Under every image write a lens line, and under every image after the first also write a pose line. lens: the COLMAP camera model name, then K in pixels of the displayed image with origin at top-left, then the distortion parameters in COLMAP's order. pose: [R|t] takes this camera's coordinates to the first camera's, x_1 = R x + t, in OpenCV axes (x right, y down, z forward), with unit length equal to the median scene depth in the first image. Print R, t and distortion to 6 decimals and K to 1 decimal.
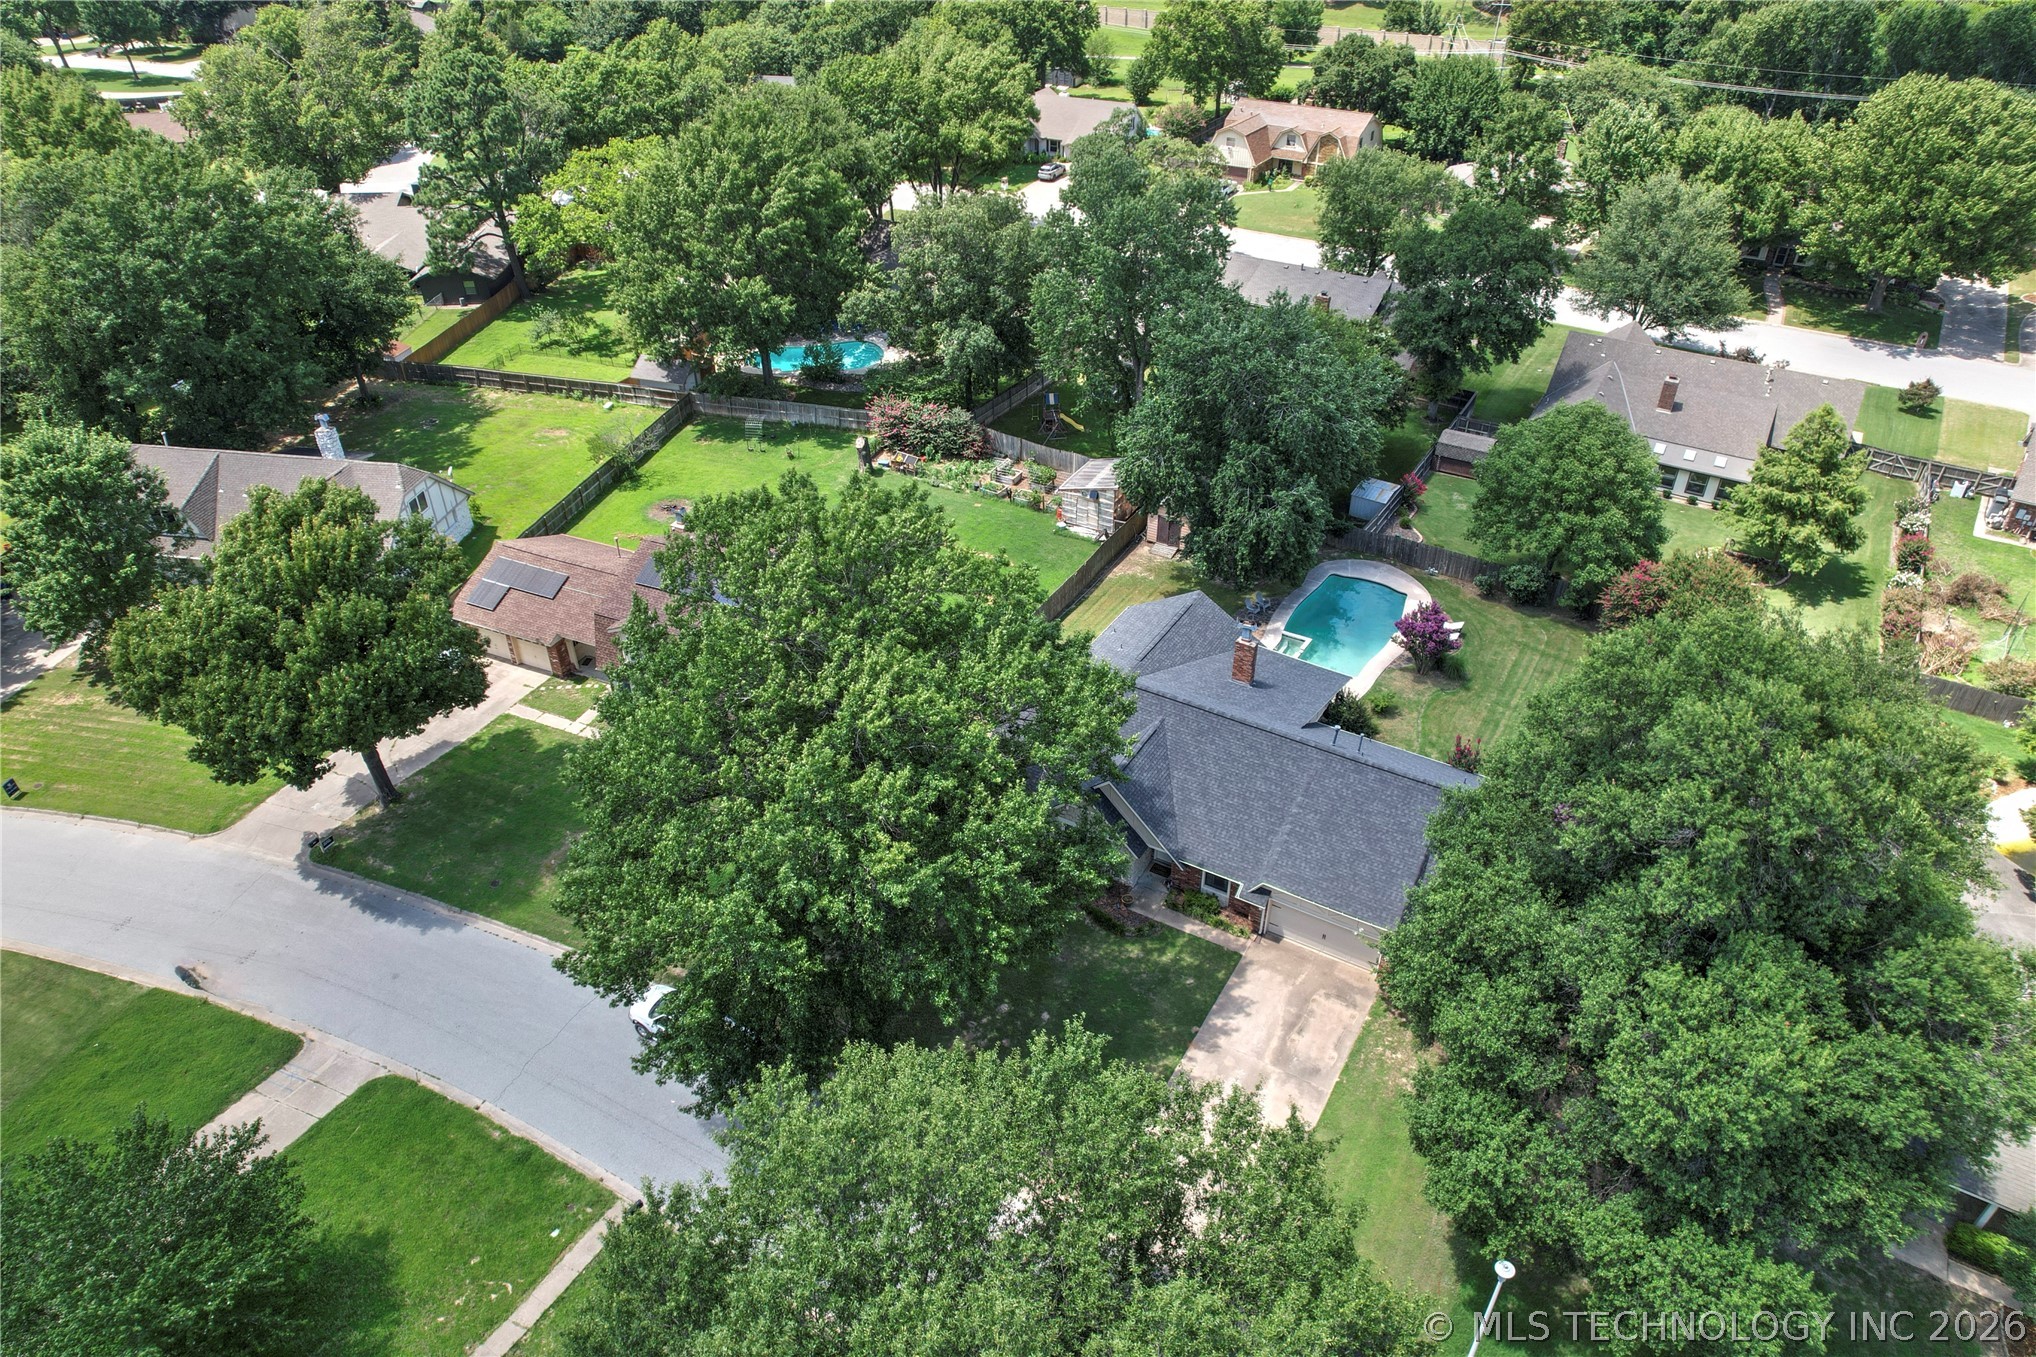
lens RADIAL K [[1306.1, 0, 1016.3], [0, 1306.1, 666.8], [0, 0, 1]] dist [-0.061302, 0.050486]
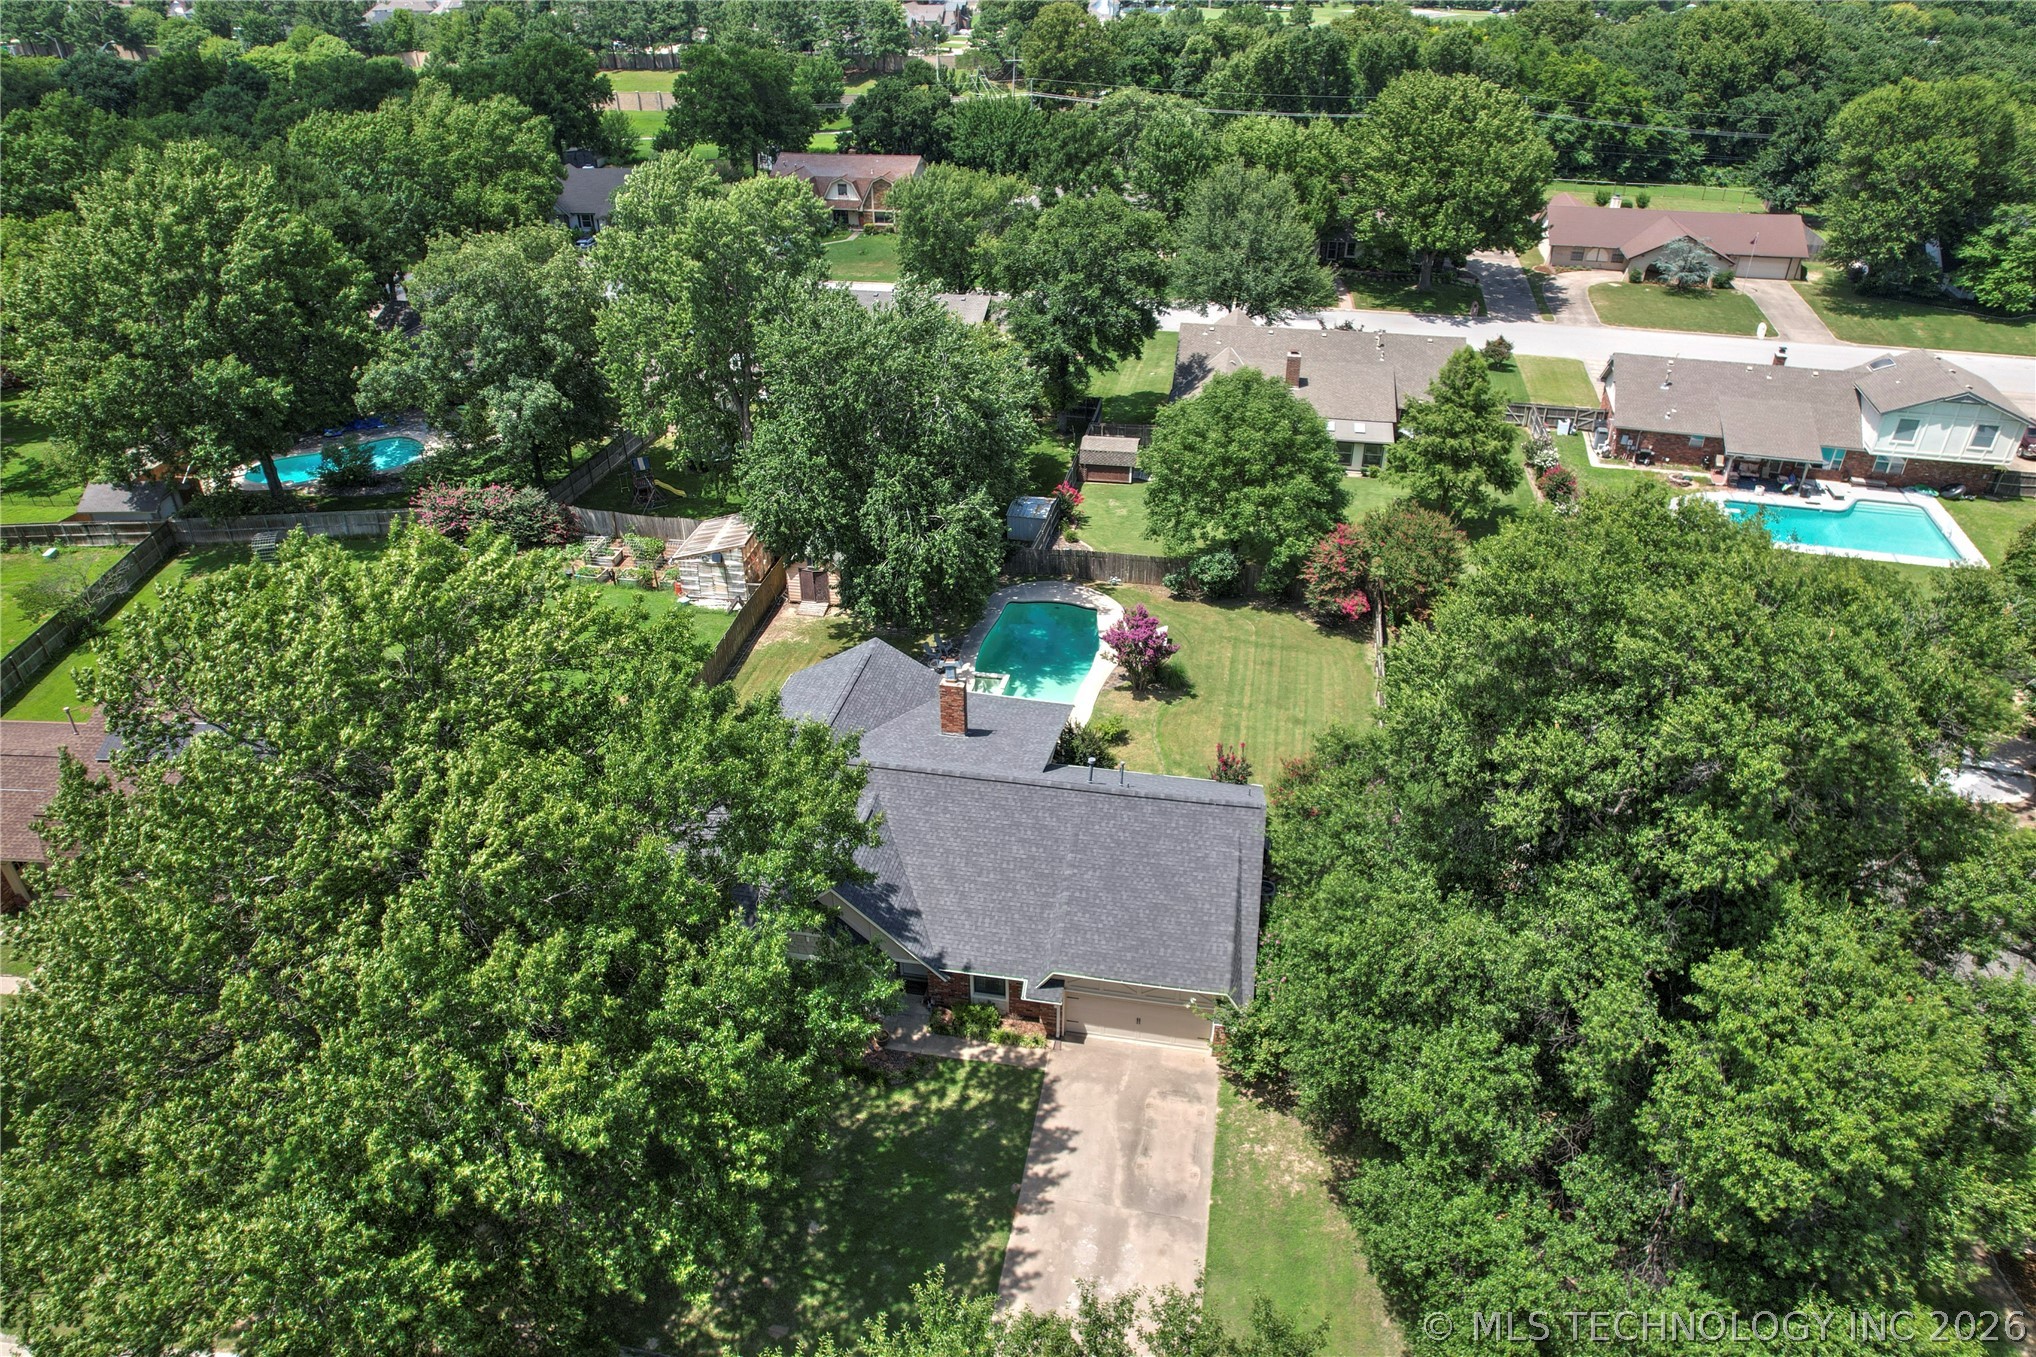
lens RADIAL K [[1306.1, 0, 1016.3], [0, 1306.1, 666.8], [0, 0, 1]] dist [-0.061302, 0.050486]
pose [[0.939577, -0.173497, 0.295117, -0.018573], [0.195164, 0.979720, -0.045383, 0.011775], [-0.281259, 0.100237, 0.954383, 0.159226]]
